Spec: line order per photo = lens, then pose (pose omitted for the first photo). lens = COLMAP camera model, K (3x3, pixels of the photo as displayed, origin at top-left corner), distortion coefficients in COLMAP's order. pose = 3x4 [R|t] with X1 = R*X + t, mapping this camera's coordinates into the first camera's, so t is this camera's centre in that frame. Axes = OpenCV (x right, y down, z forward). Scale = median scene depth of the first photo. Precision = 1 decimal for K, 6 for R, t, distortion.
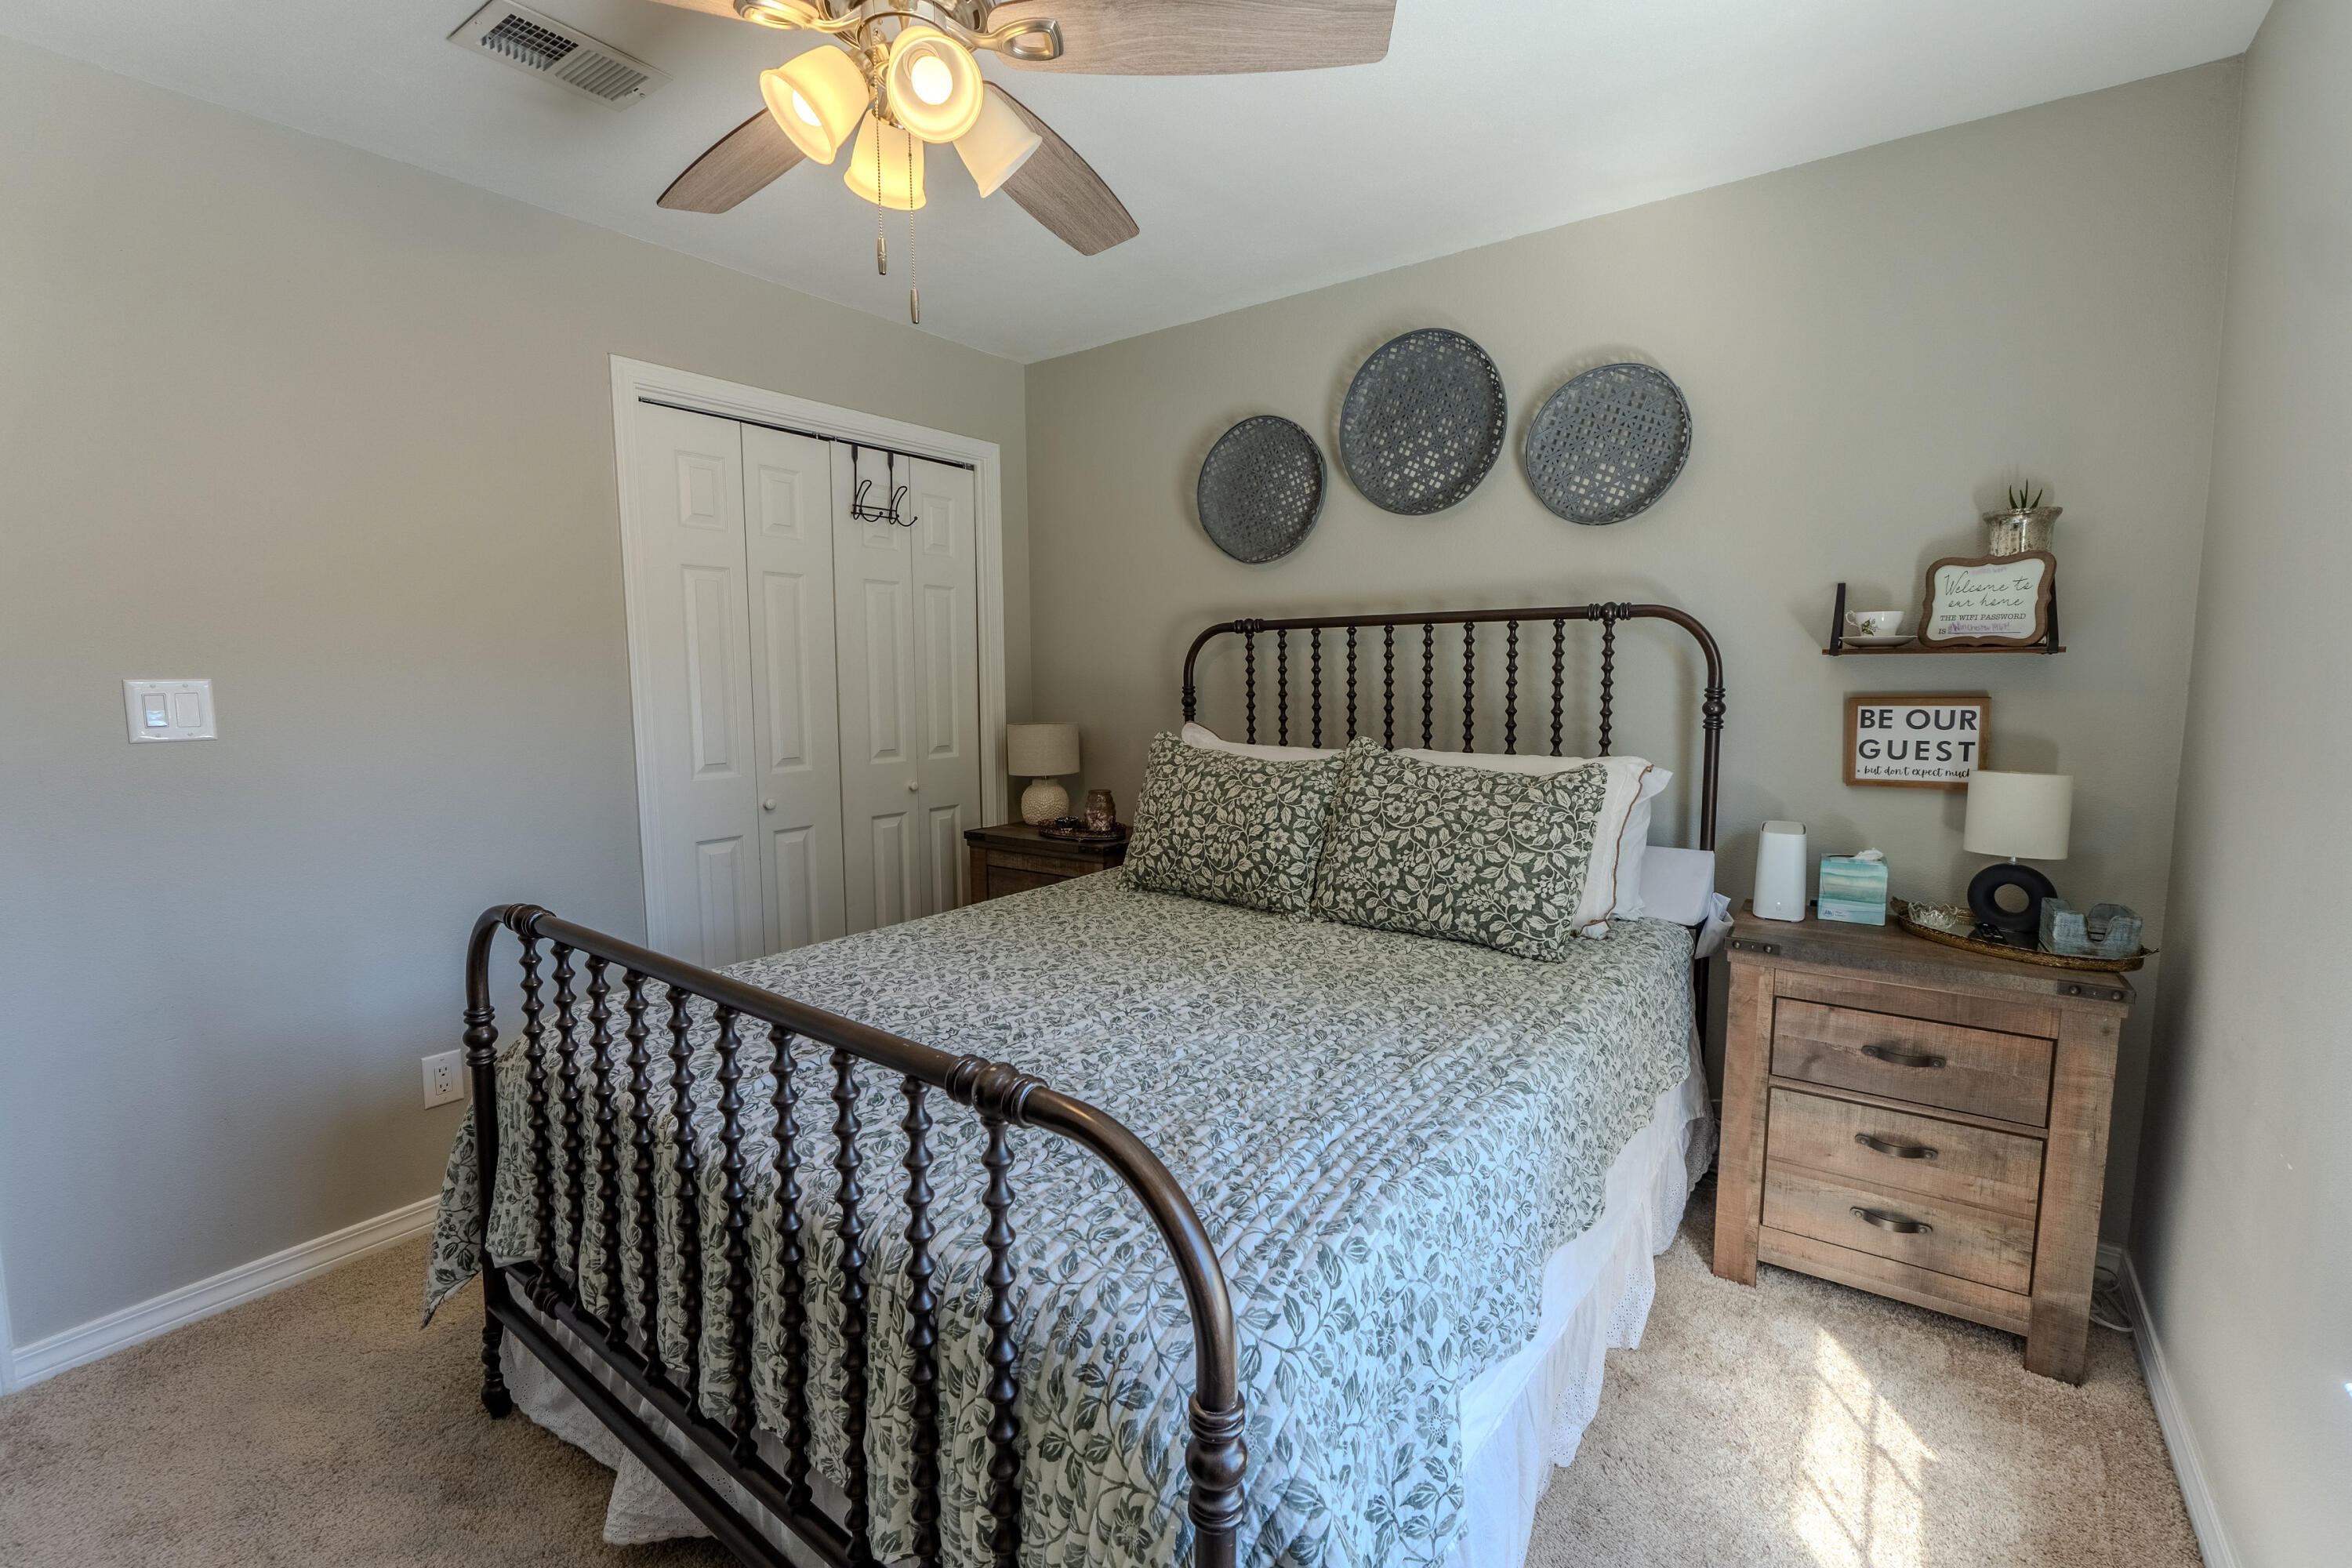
lens RADIAL K [[1007.0, 0, 1165.2], [0, 1007.0, 773.7], [0, 0, 1]] dist [0.000691, 0.000097]
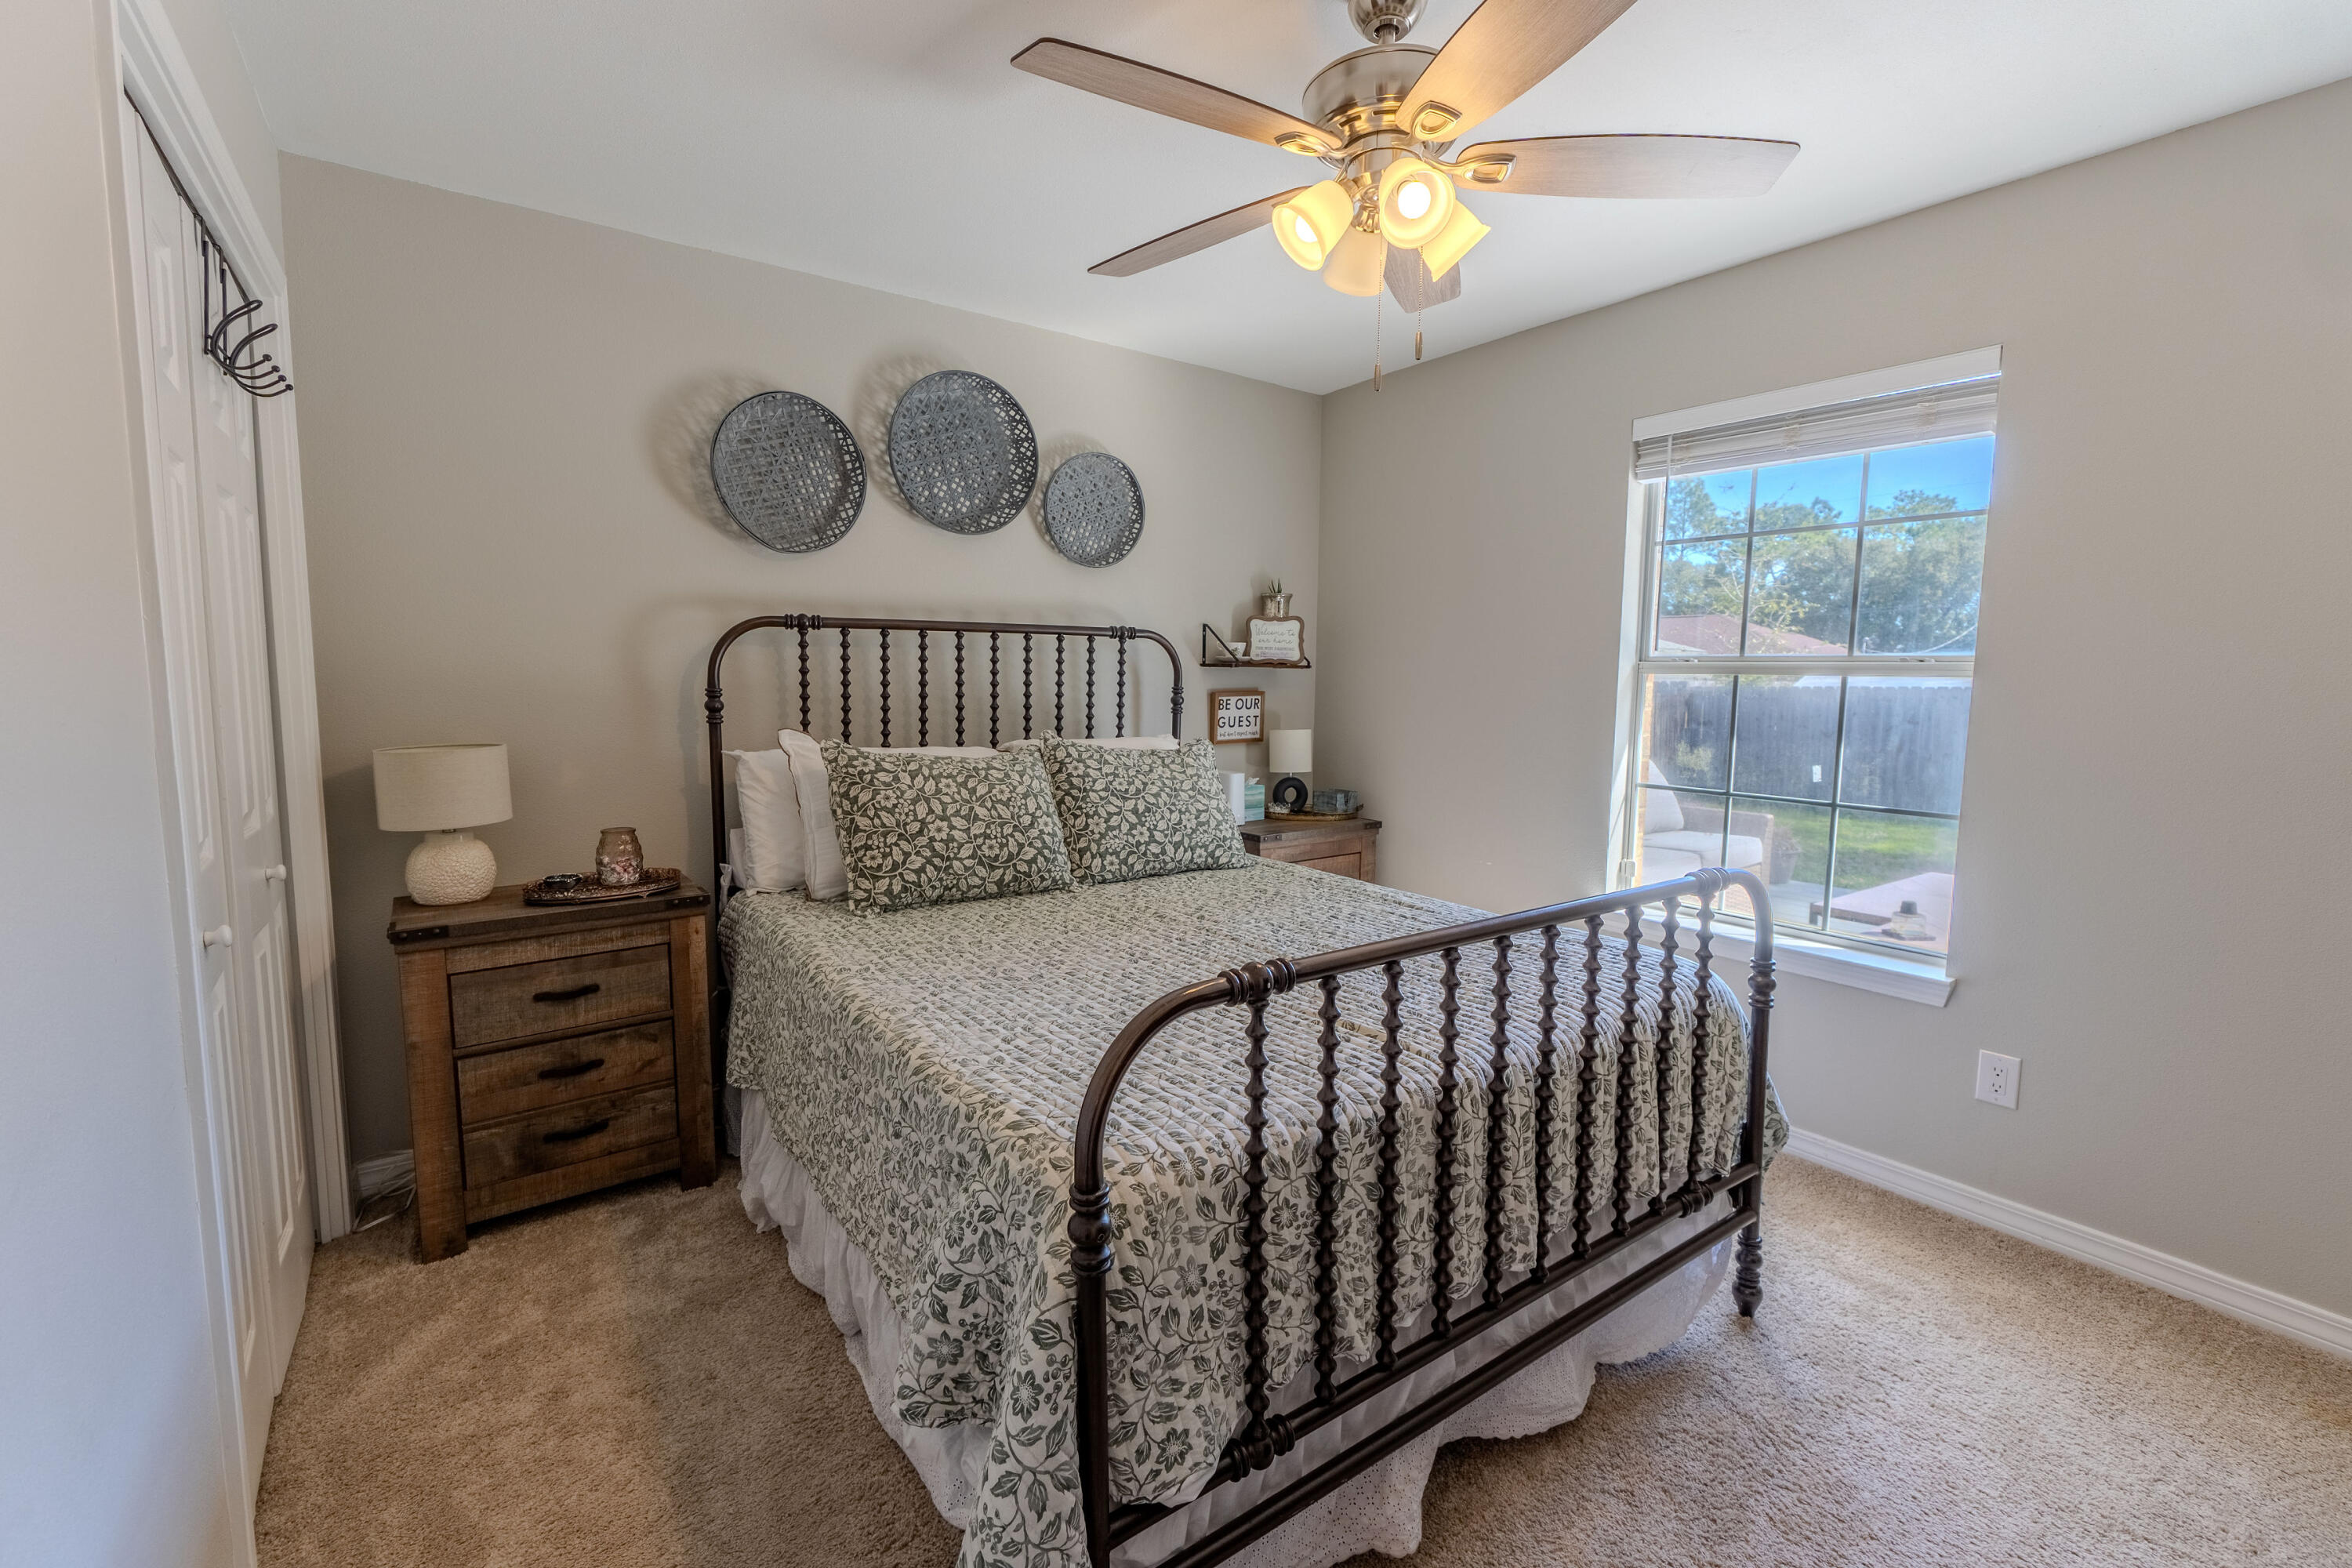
lens RADIAL K [[1007.0, 0, 1166.4], [0, 1007.0, 782.2], [0, 0, 1]] dist [0.000691, 0.000097]
pose [[0.301698, -0.091700, 0.948983, -0.832907], [0.088893, 0.993733, 0.067763, -0.041349], [-0.949250, 0.063914, 0.307959, 0.493638]]
